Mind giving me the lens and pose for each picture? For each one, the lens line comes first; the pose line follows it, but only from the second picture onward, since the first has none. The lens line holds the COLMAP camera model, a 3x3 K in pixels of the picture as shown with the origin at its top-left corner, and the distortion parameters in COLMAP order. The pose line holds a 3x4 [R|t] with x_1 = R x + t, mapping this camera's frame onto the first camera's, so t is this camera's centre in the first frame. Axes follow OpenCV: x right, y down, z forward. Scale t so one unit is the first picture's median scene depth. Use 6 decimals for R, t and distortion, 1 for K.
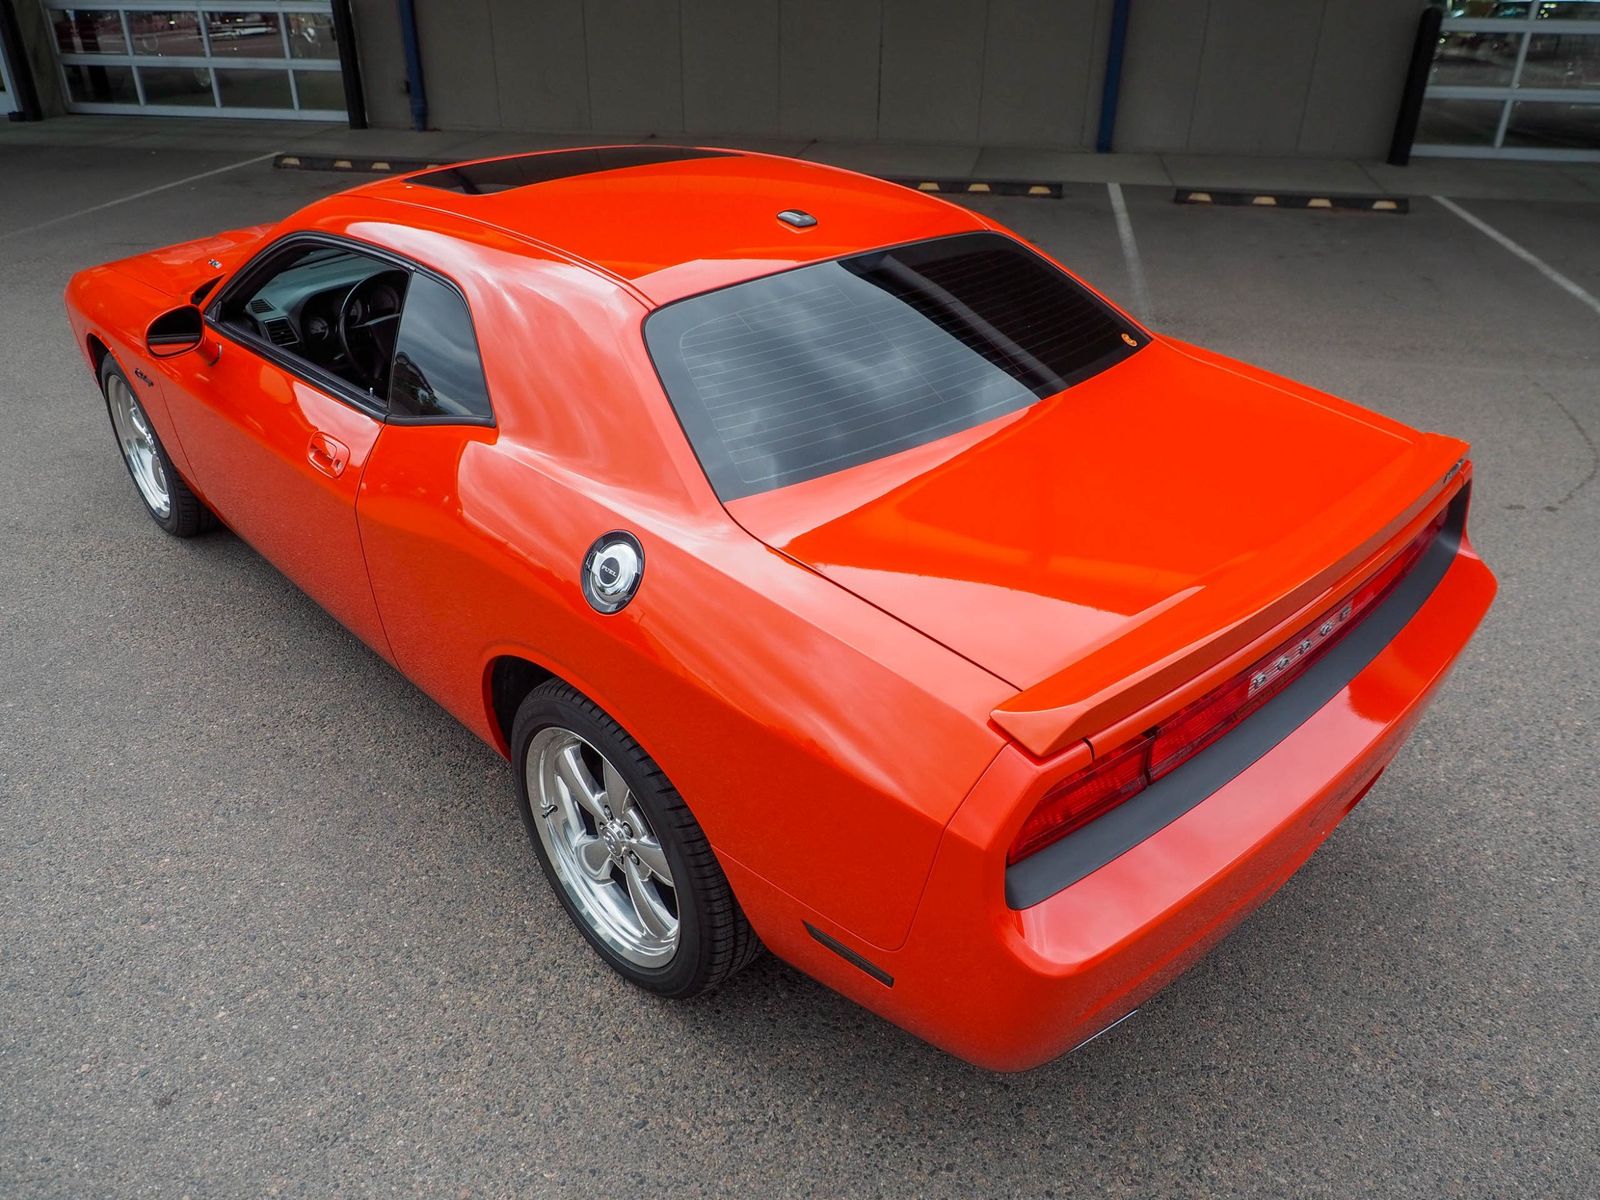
lens RADIAL K [[1185.2, 0, 793.3], [0, 1185.2, 595.8], [0, 0, 1]] dist [-0.010778, 0.005268]
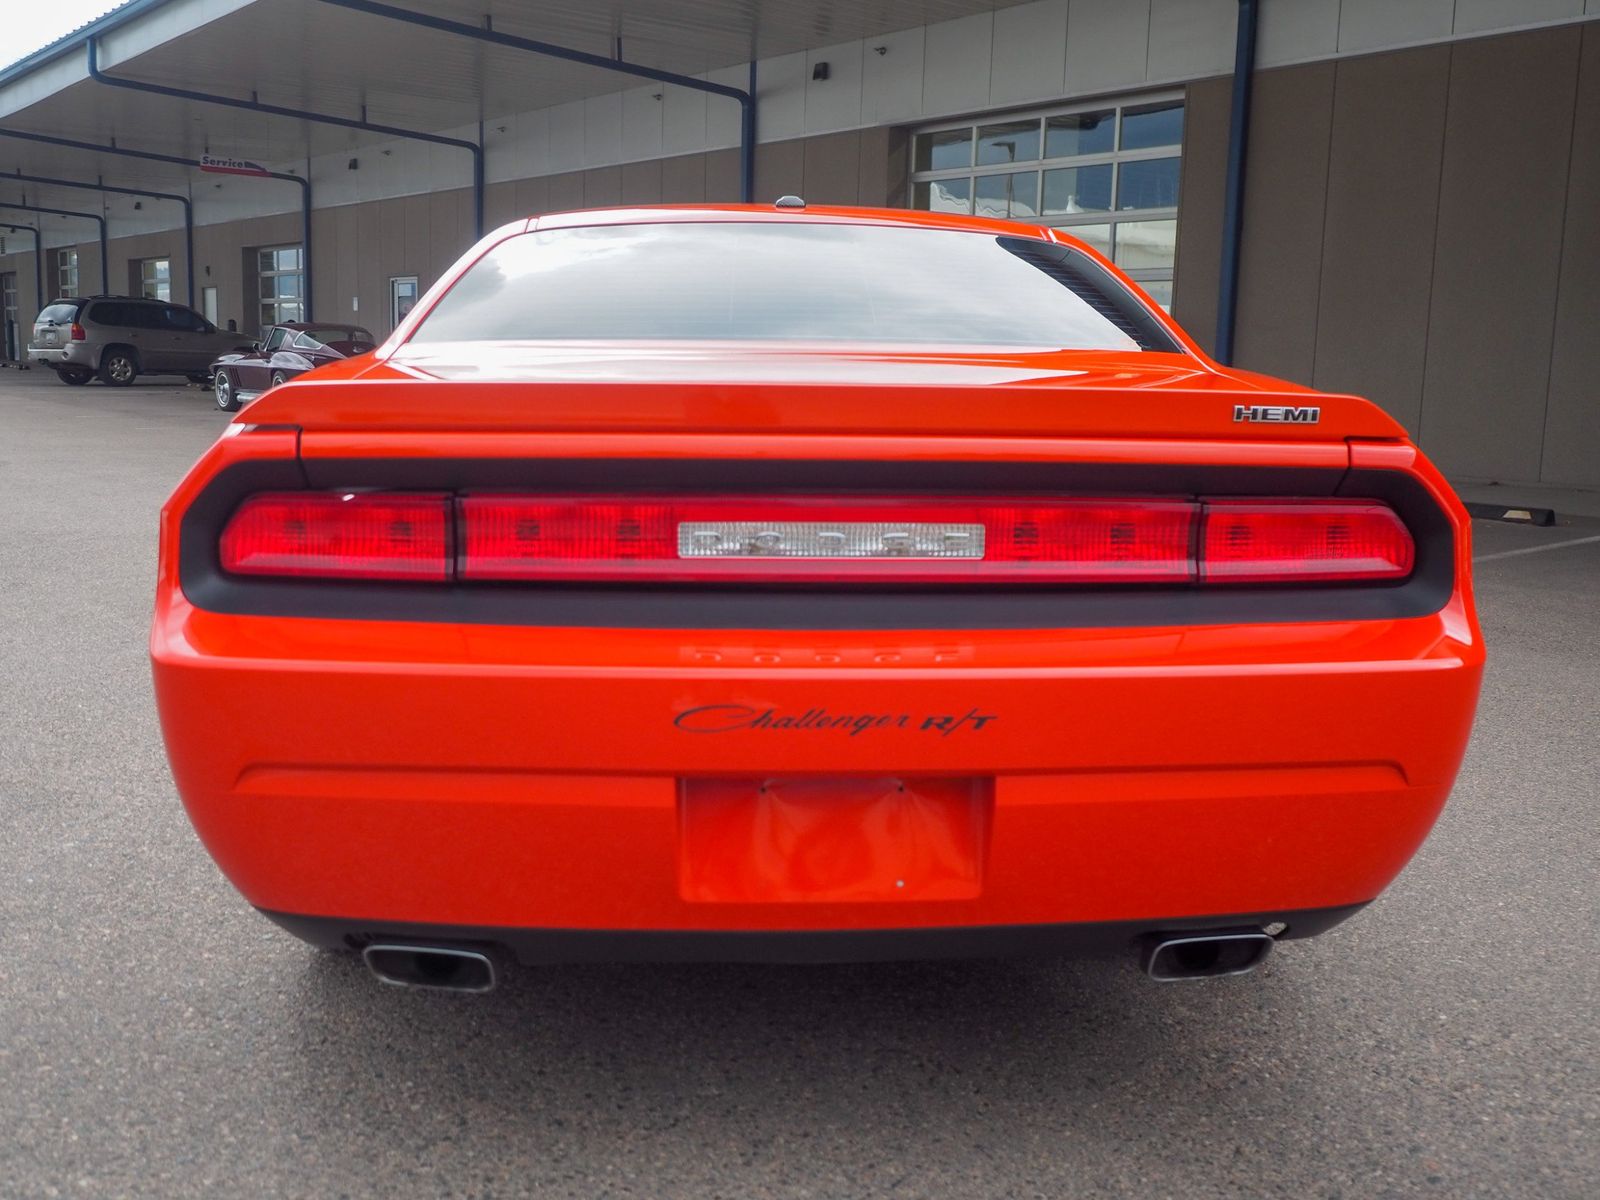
lens RADIAL K [[1552.7, 0, 794.4], [0, 1552.7, 571.7], [0, 0, 1]] dist [0.012571, 0.000000]
pose [[0.758126, 0.103439, -0.643852, 0.813847], [-0.334014, 0.909584, -0.247167, 0.240268], [0.560071, 0.402439, 0.724129, 0.240562]]
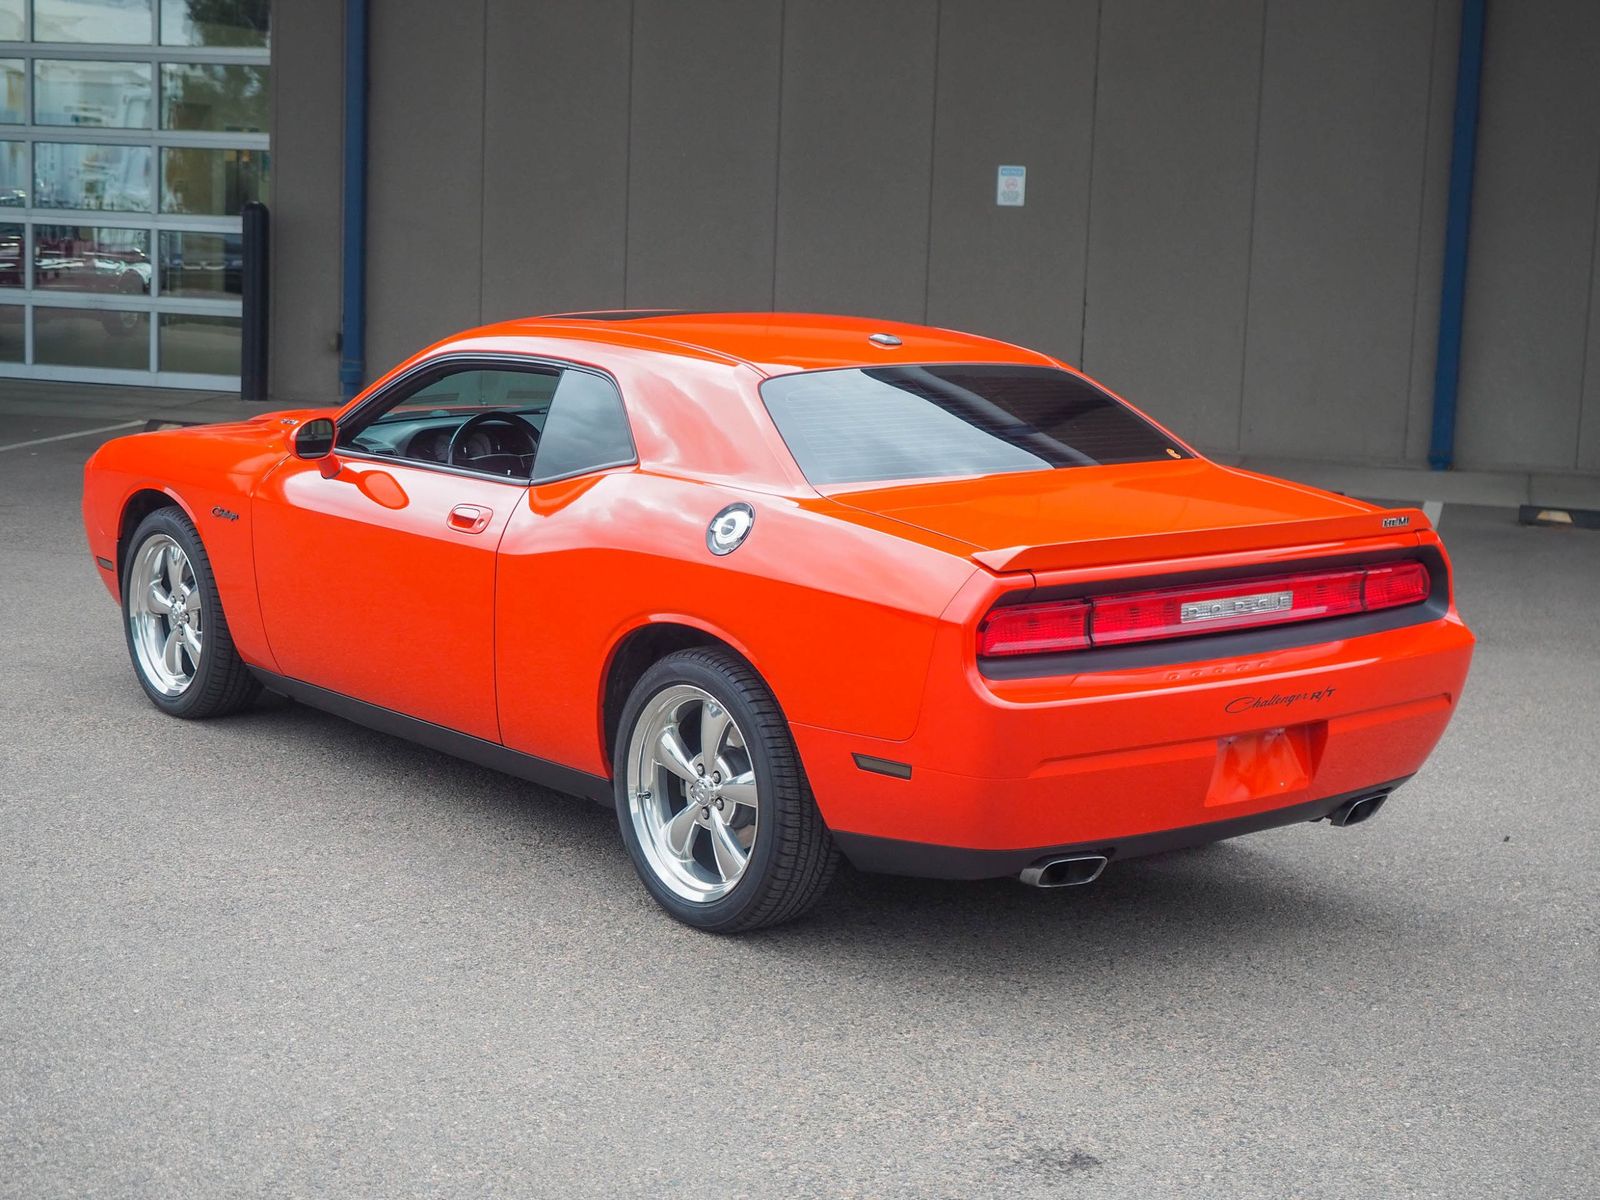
lens RADIAL K [[2822.4, 0, 794.9], [0, 2822.4, 596.4], [0, 0, 1]] dist [0.033735, 0.000000]
pose [[0.996864, 0.039258, -0.068717, 0.119349], [-0.060731, 0.936202, -0.346174, 0.925933], [0.050743, 0.349262, 0.935650, -1.601629]]
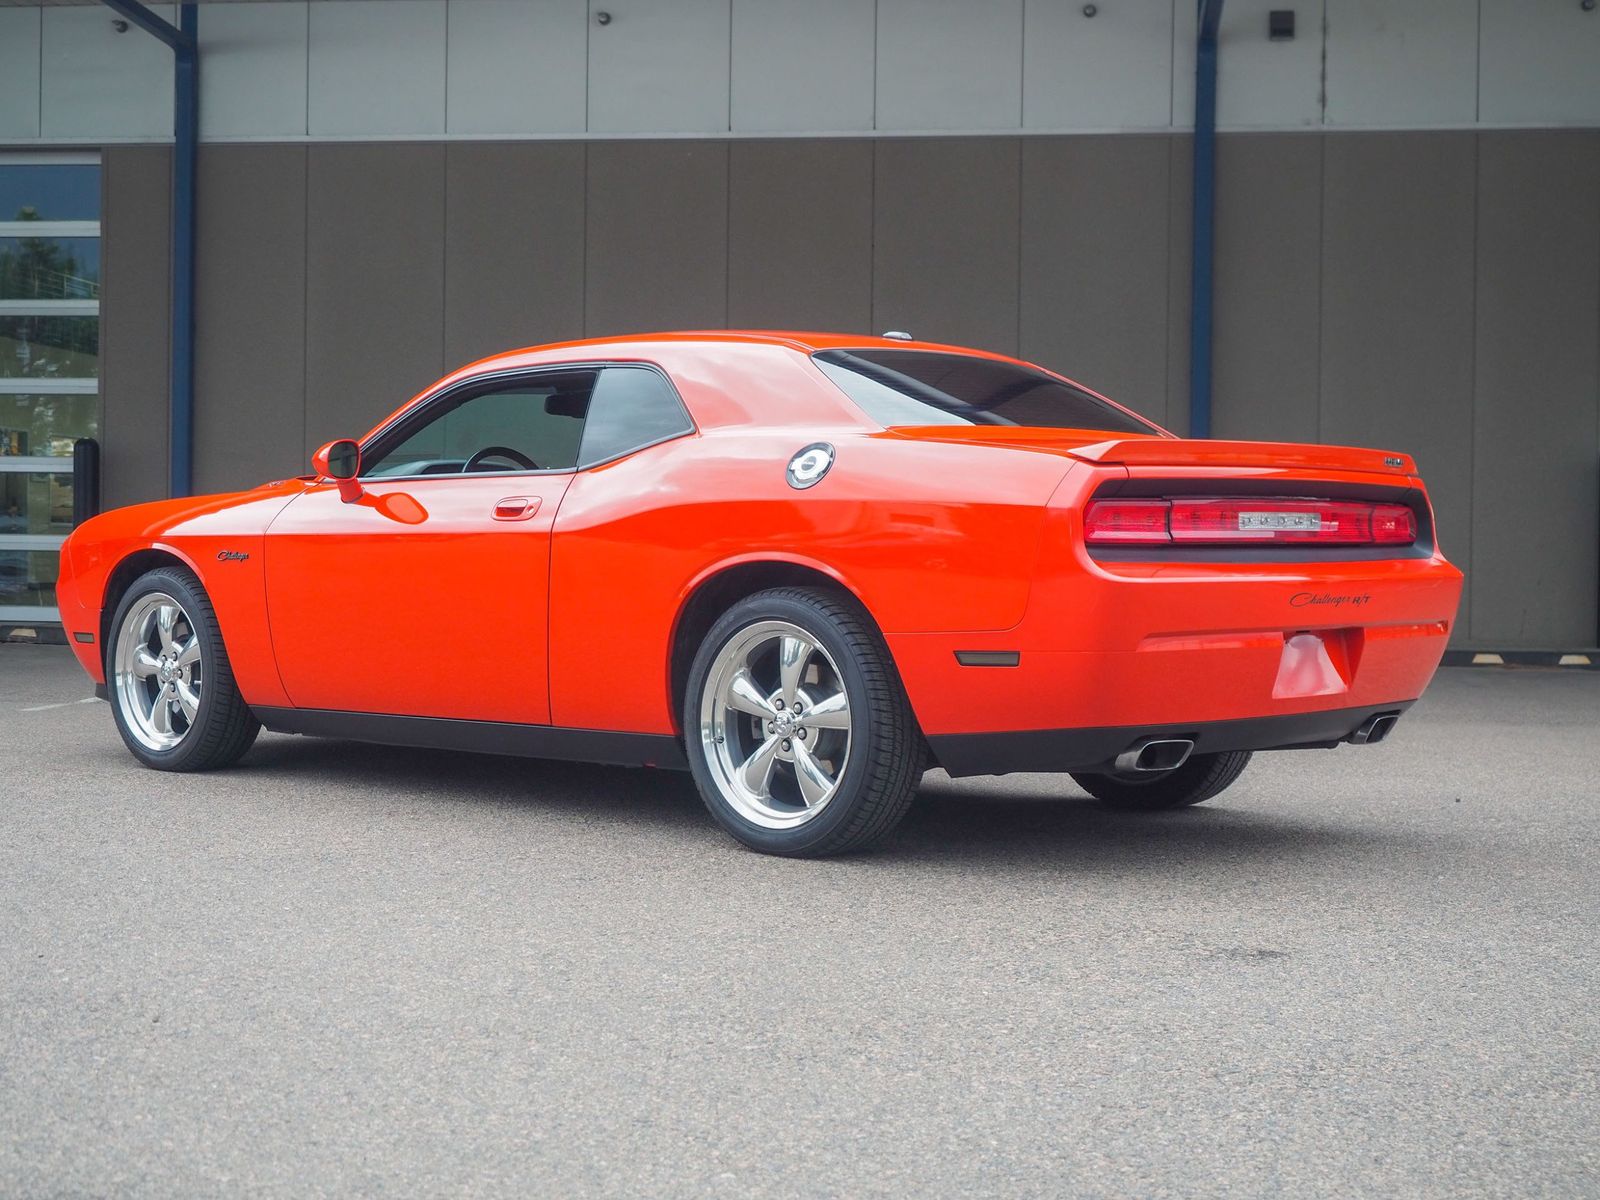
lens RADIAL K [[2581.0, 0, 795.4], [0, 2581.0, 585.3], [0, 0, 1]] dist [0.041278, 0.000000]
pose [[0.997858, 0.003750, 0.065305, -0.294574], [0.027758, 0.879731, -0.474661, 1.270491], [-0.059231, 0.475457, 0.877743, -1.362029]]
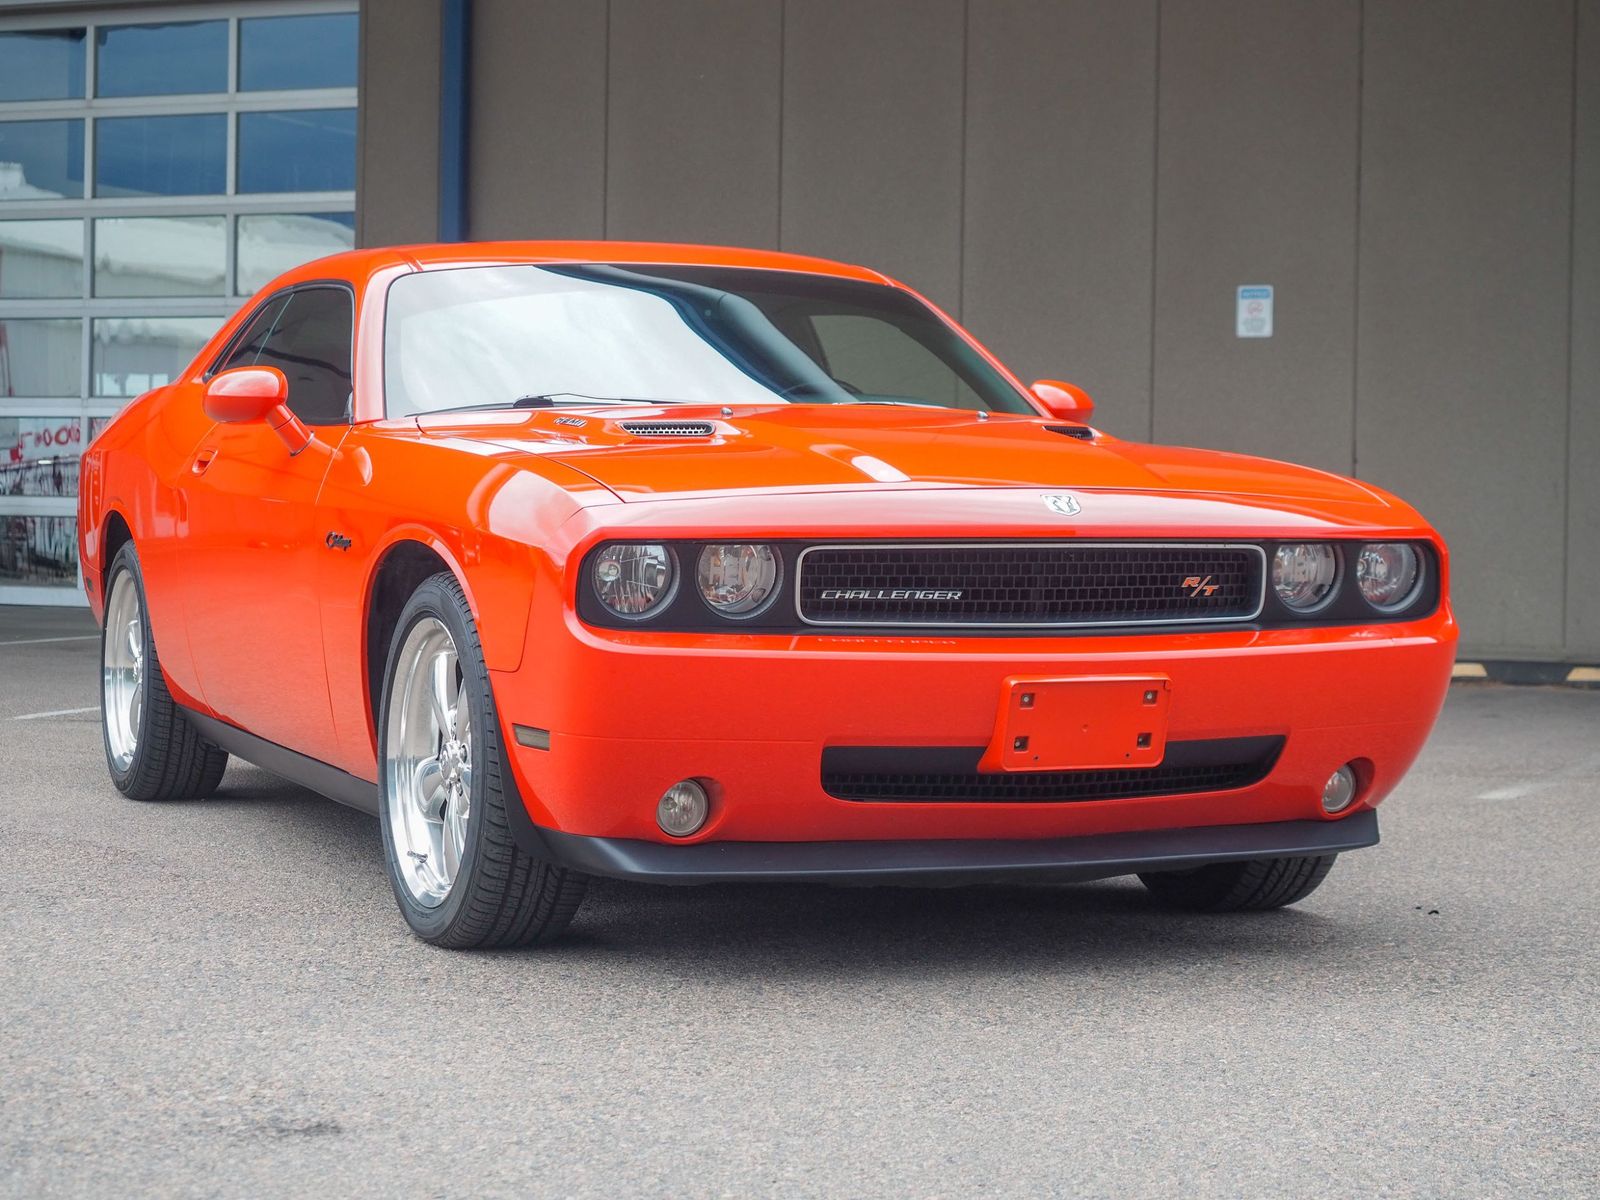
lens RADIAL K [[3541.4, 0, 783.0], [0, 3541.4, 528.6], [0, 0, 1]] dist [-0.029029, 0.000000]
pose [[0.967741, 0.008354, -0.251807, 0.881125], [-0.129809, 0.873115, -0.469914, 1.128117], [0.215931, 0.487442, 0.846034, -1.105009]]
